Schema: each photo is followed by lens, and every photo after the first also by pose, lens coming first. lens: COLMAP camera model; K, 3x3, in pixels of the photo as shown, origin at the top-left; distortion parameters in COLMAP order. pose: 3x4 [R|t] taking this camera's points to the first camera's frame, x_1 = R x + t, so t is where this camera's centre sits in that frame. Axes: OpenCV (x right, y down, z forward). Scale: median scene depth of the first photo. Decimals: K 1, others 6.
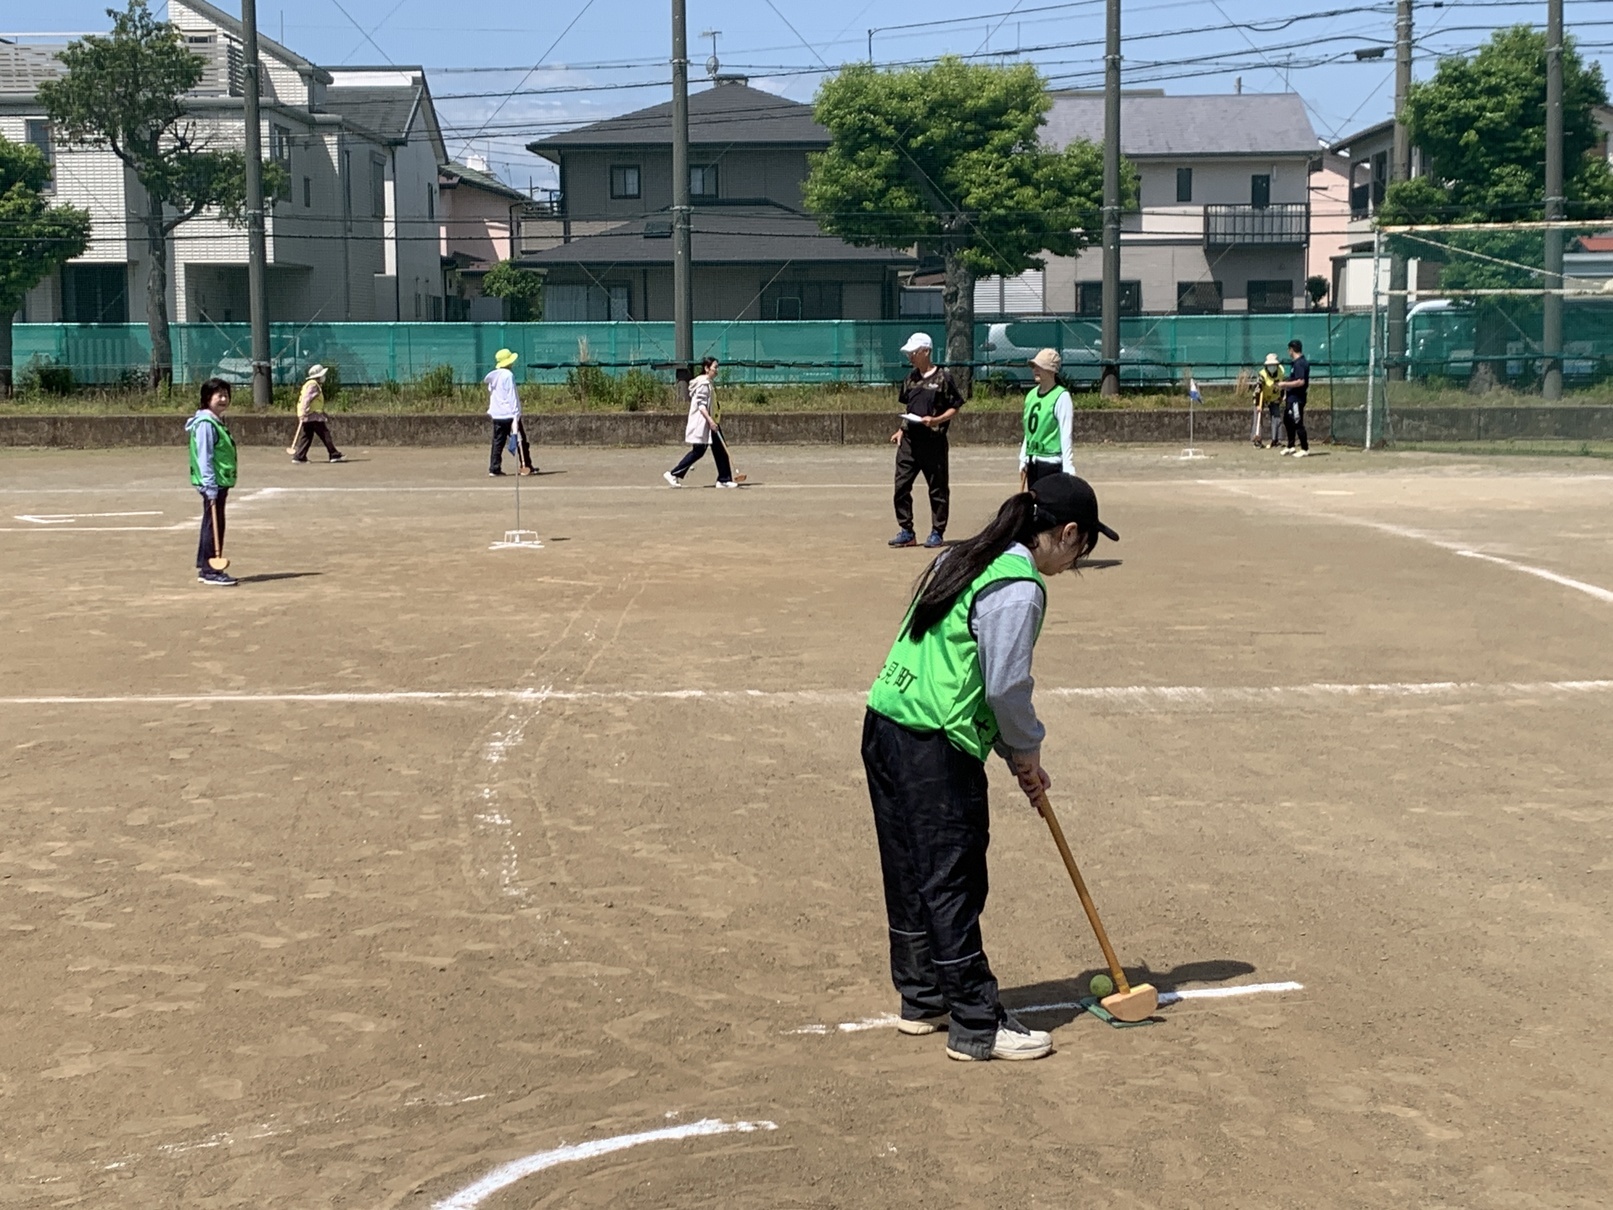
lens RADIAL K [[2581.2, 0, 909.5], [0, 2581.2, 604.2], [0, 0, 1]] dist [0.084393, 0.065684]
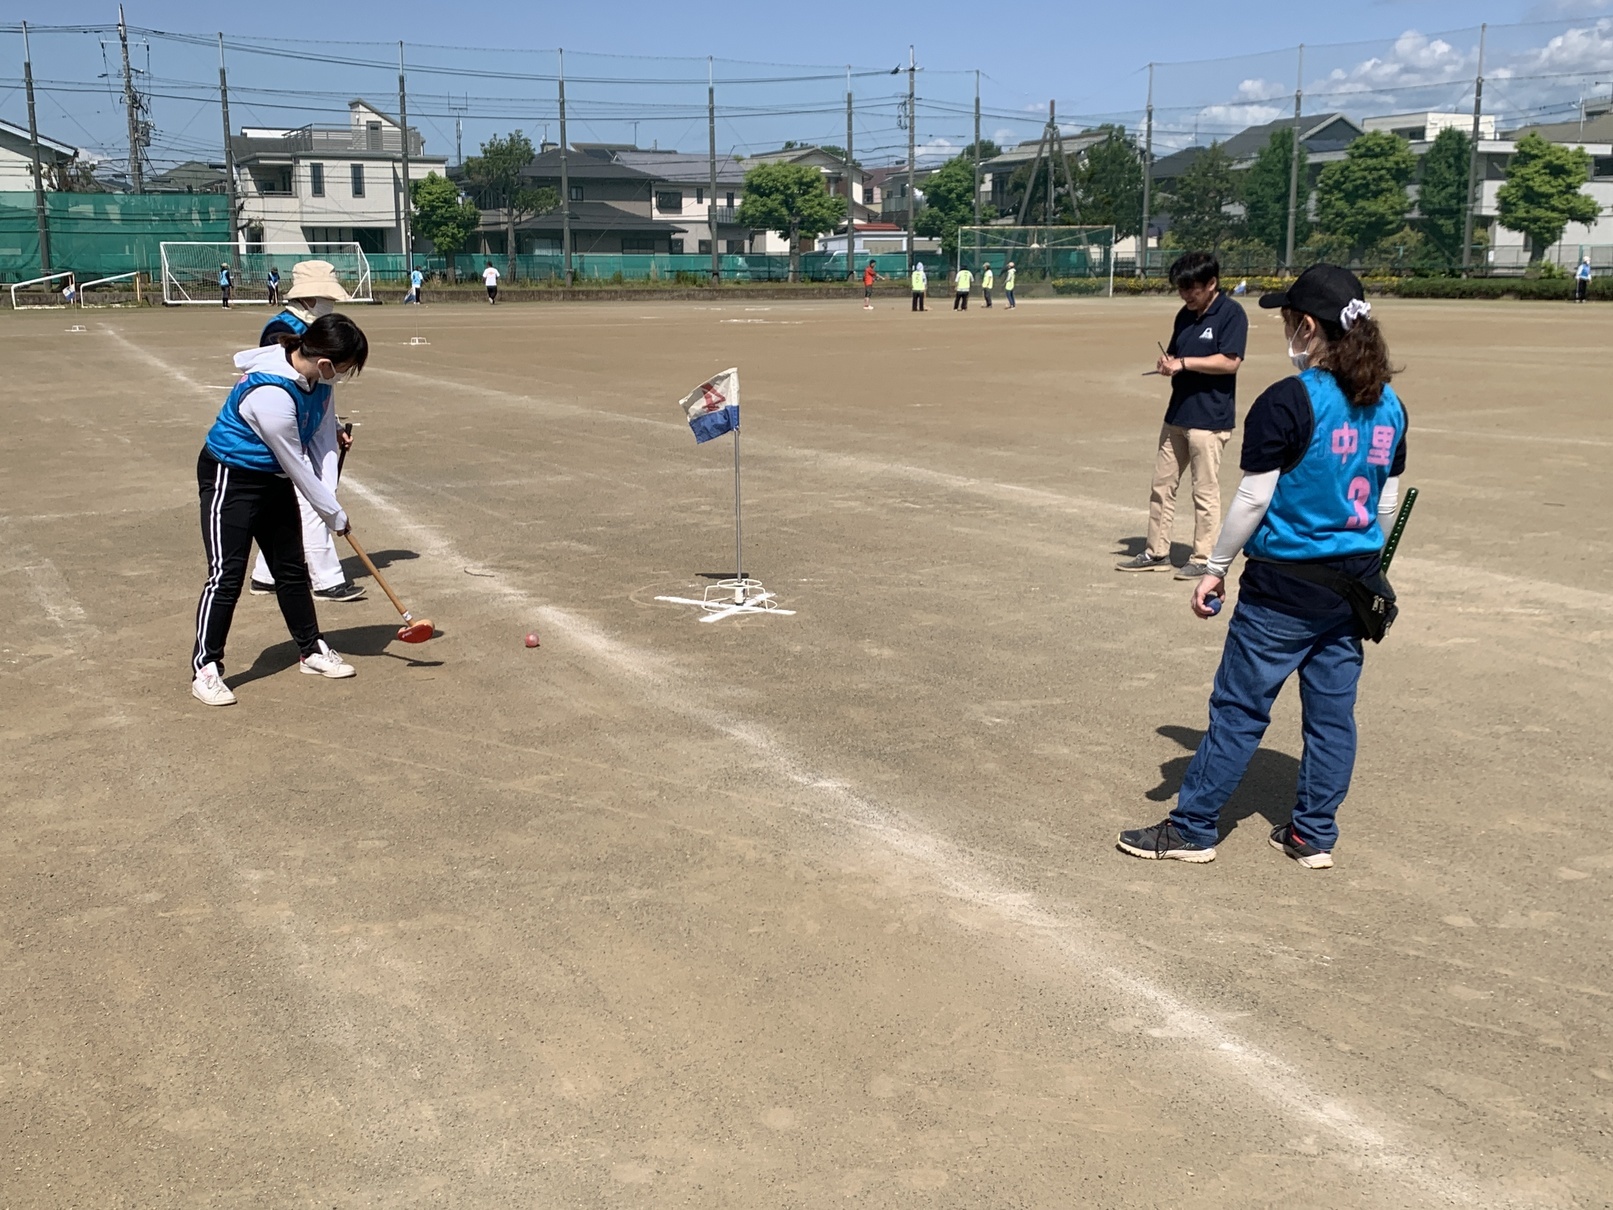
lens RADIAL K [[1672.8, 0, 806.5], [0, 1672.8, 605.0], [0, 0, 1]] dist [0.092171, -0.204020]
pose [[0.884760, -0.085439, 0.458148, -0.864916], [0.041471, 0.993585, 0.105205, 0.079106], [-0.464198, -0.074082, 0.882628, -0.673958]]
